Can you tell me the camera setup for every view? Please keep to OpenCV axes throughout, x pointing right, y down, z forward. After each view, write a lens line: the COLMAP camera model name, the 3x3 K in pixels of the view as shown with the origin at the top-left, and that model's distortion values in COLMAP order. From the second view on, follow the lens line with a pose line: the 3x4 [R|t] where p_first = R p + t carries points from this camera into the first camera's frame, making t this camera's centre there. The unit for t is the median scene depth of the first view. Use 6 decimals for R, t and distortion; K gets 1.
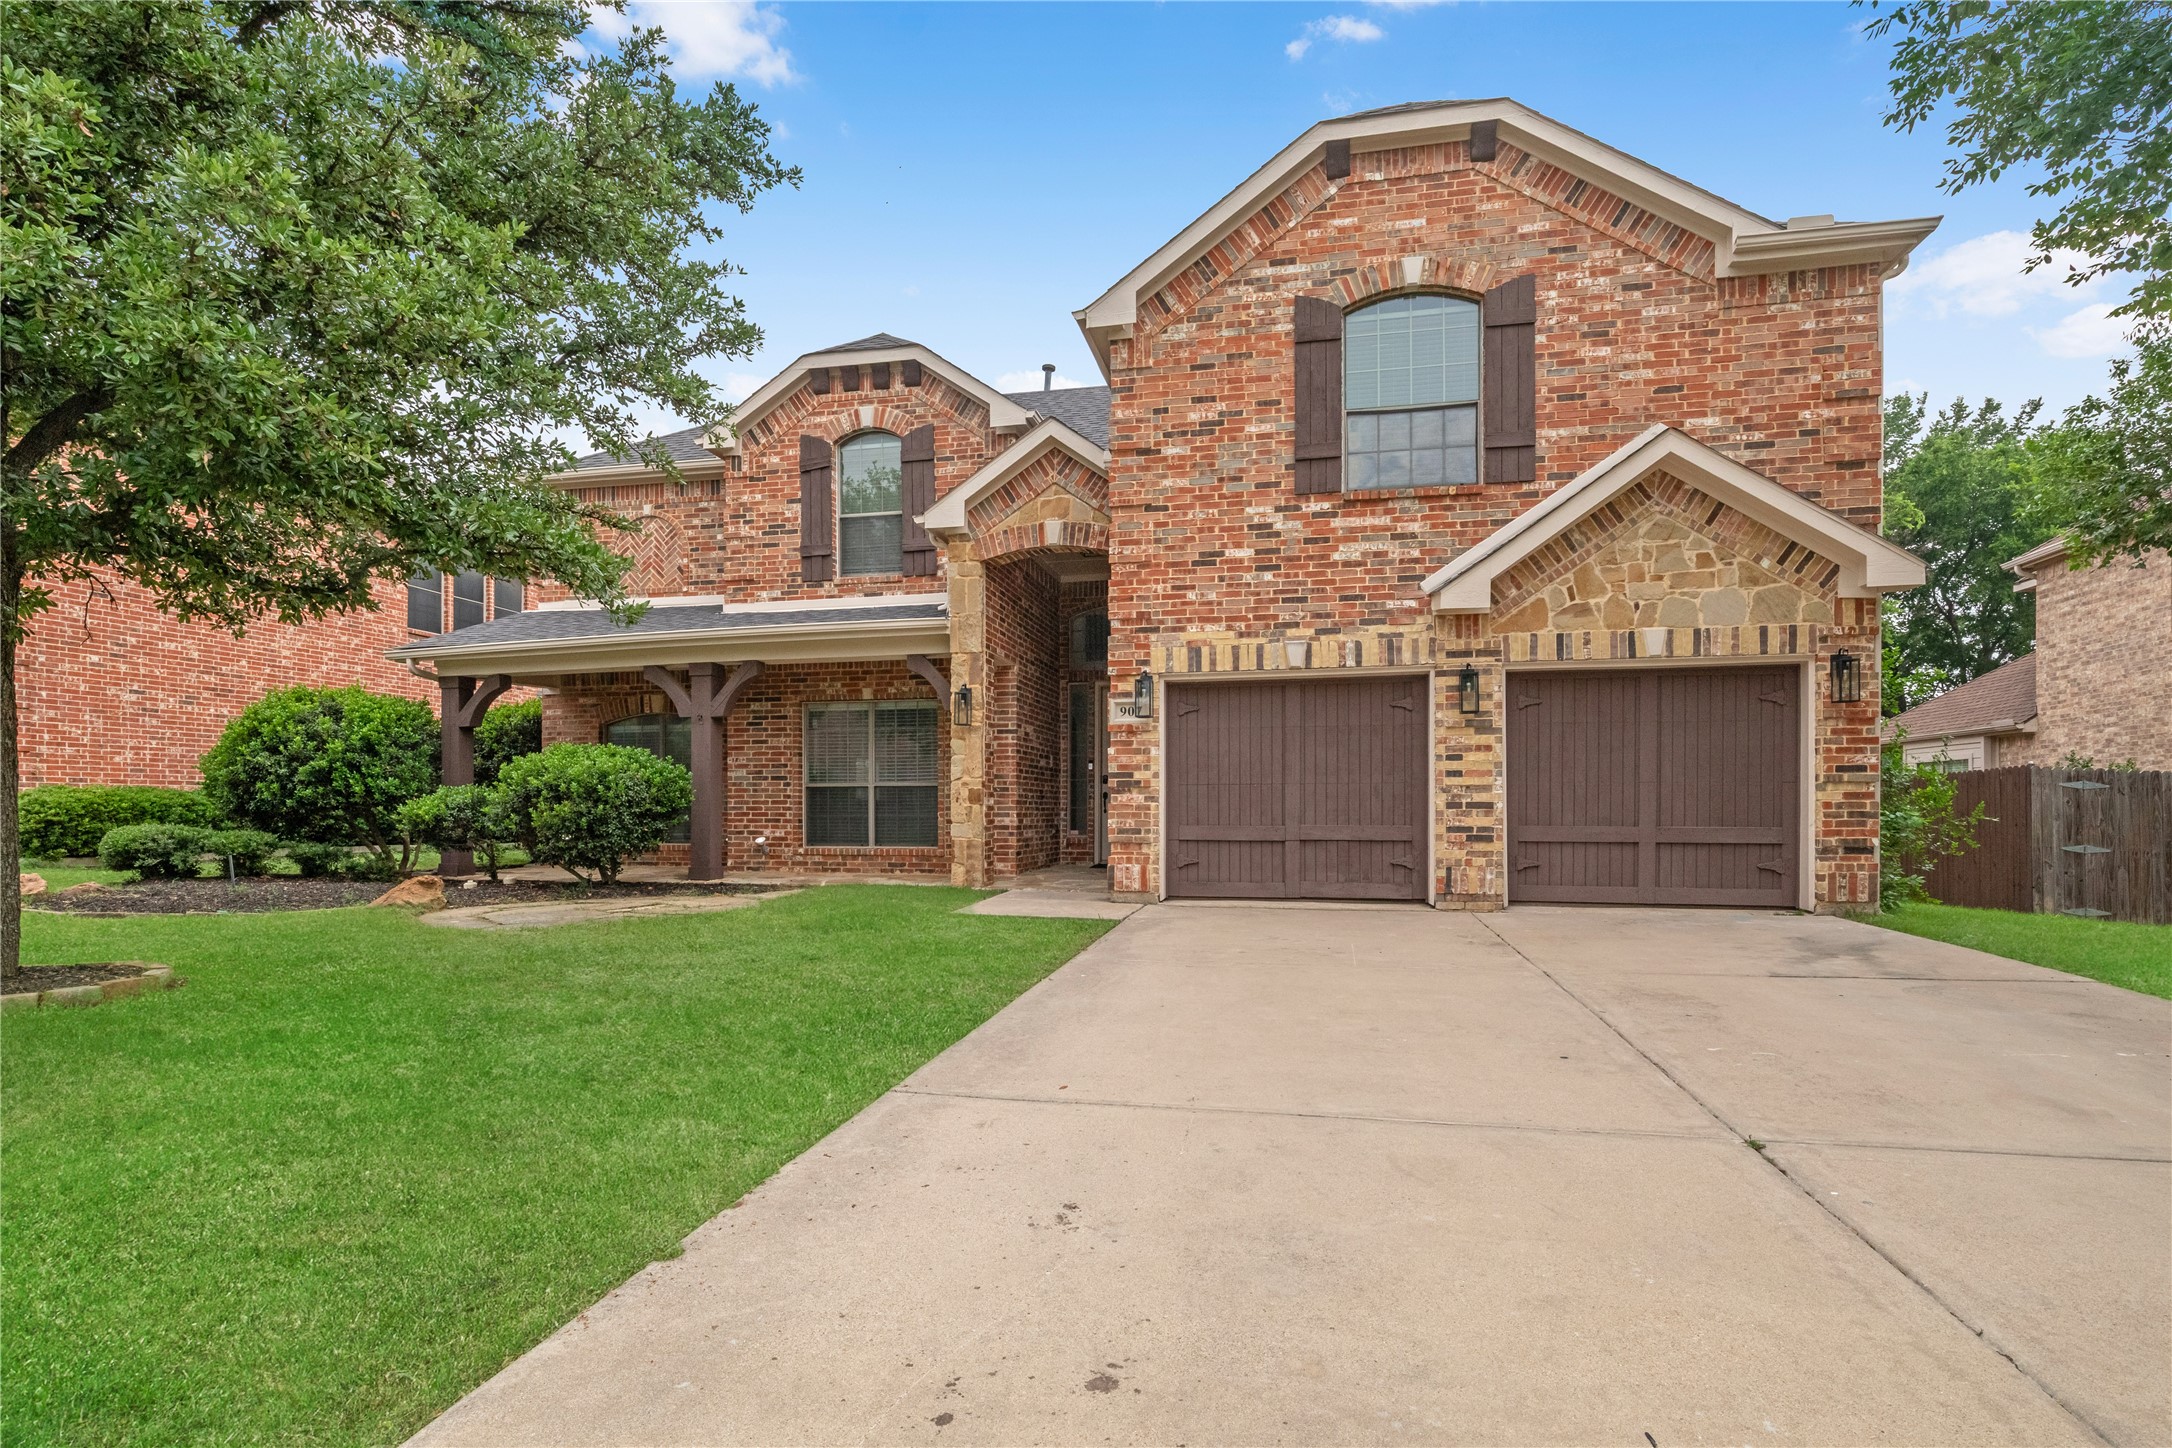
lens RADIAL K [[1093.2, 0, 1087.4], [0, 1093.2, 741.1], [0, 0, 1]] dist [-0.002283, -0.000539]
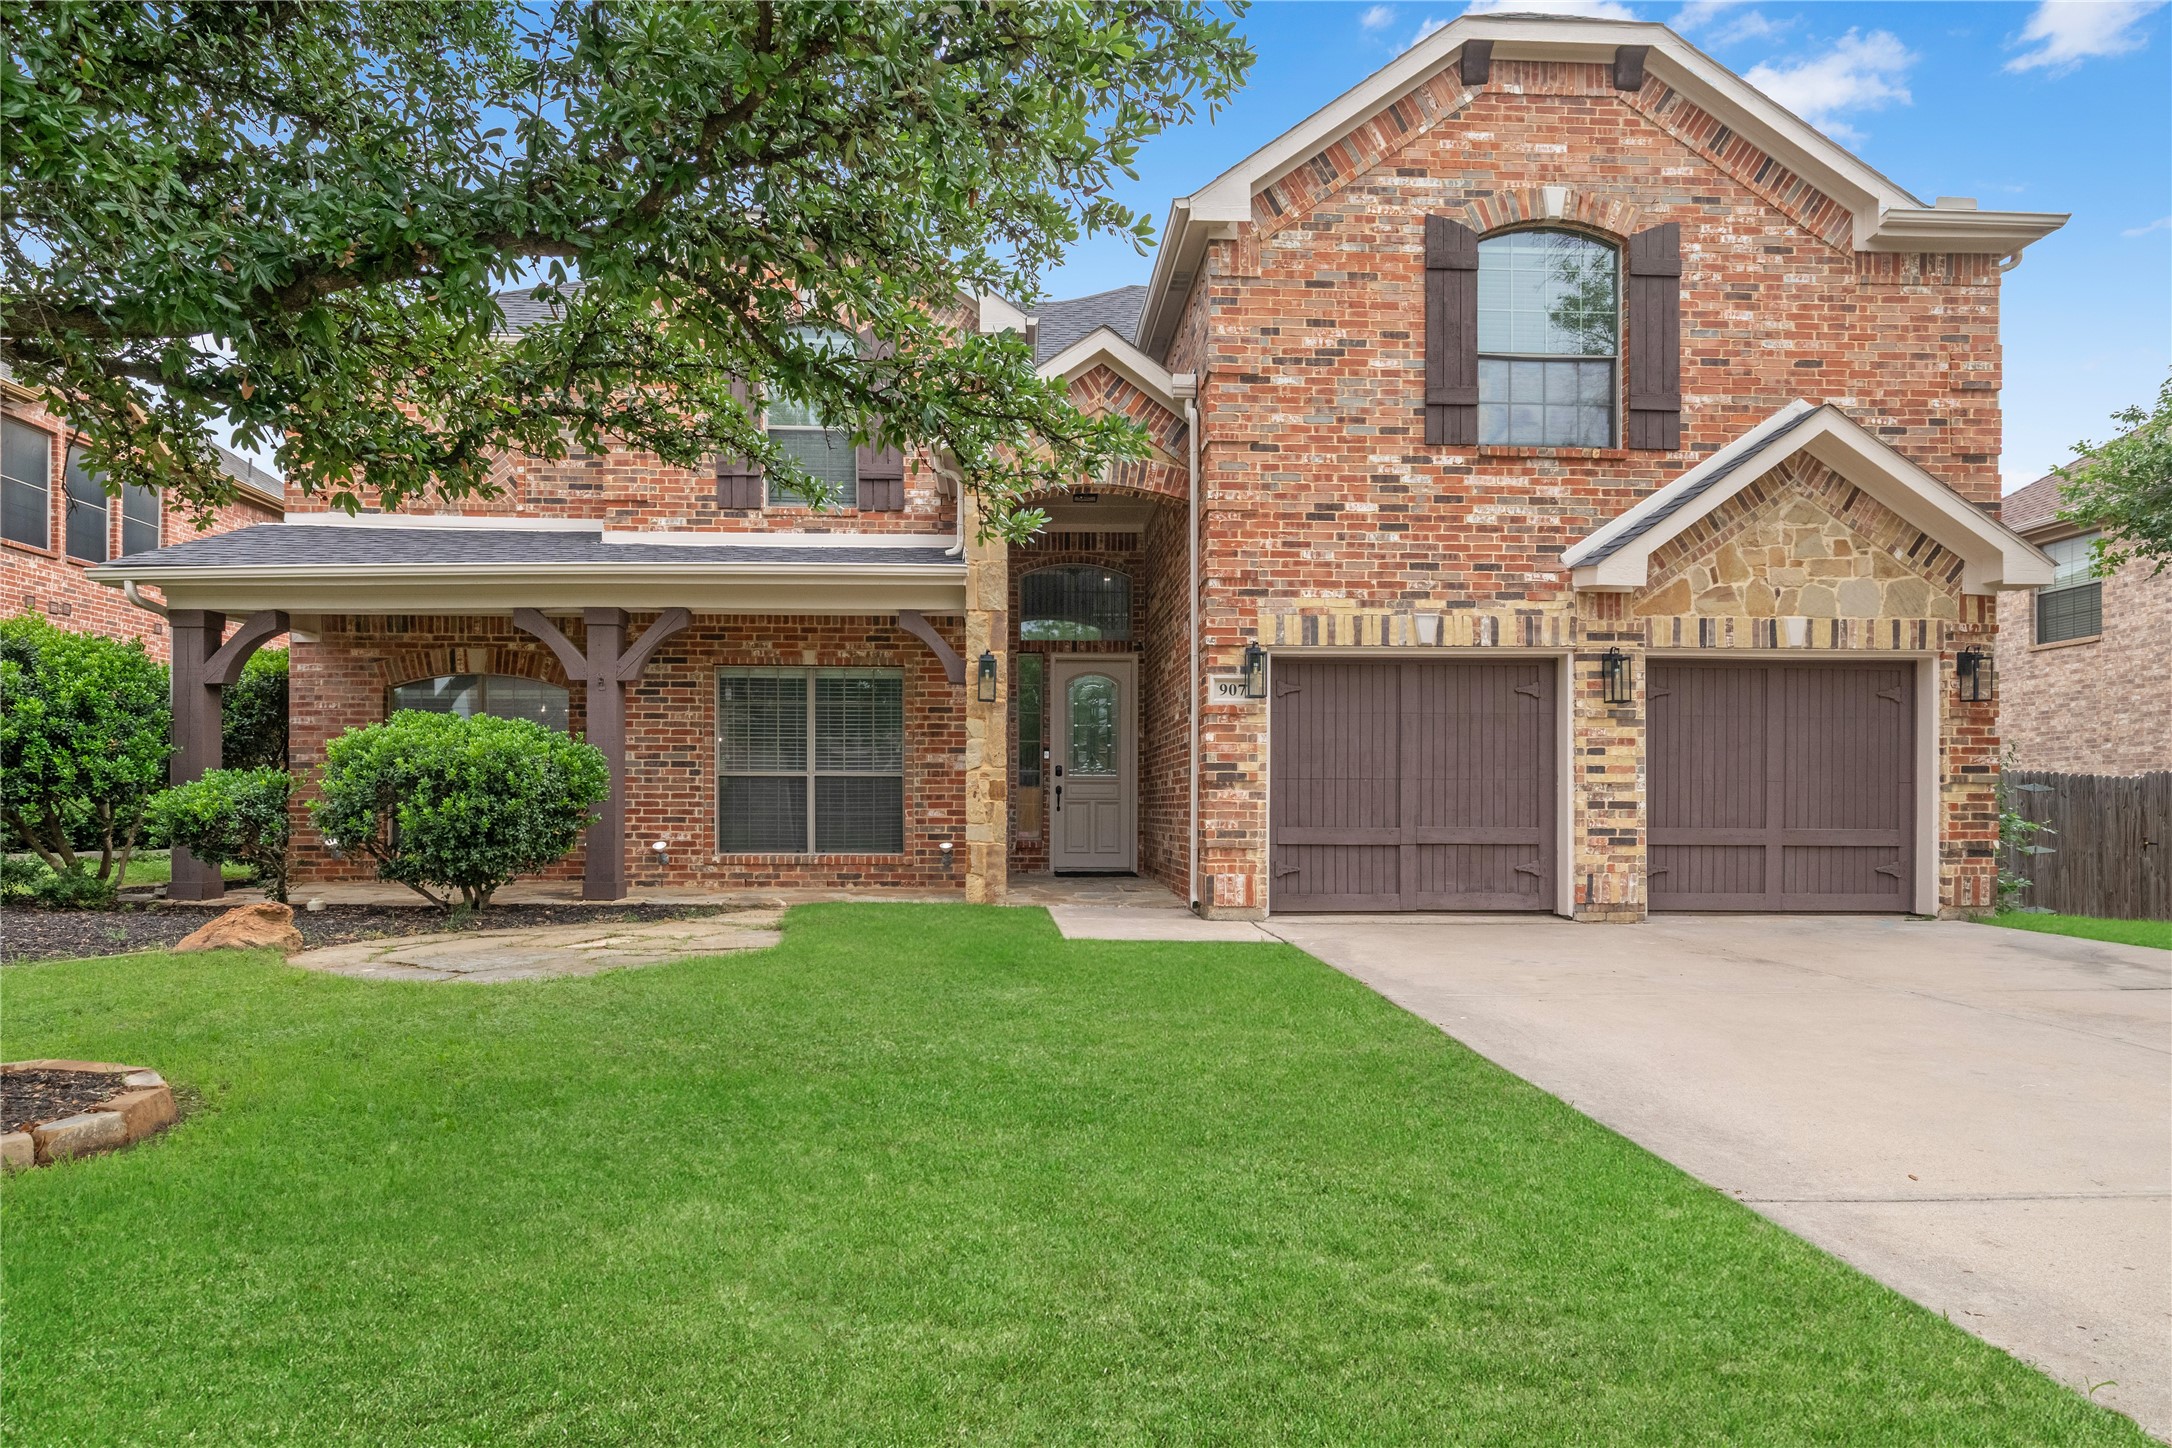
lens RADIAL K [[1240.8, 0, 1097.1], [0, 1240.8, 732.7], [0, 0, 1]] dist [0.004426, -0.000727]
pose [[0.964215, 0.019871, 0.264375, -0.313750], [-0.020984, 0.999779, 0.001387, 0.006357], [-0.264289, -0.006884, 0.964419, 0.120420]]
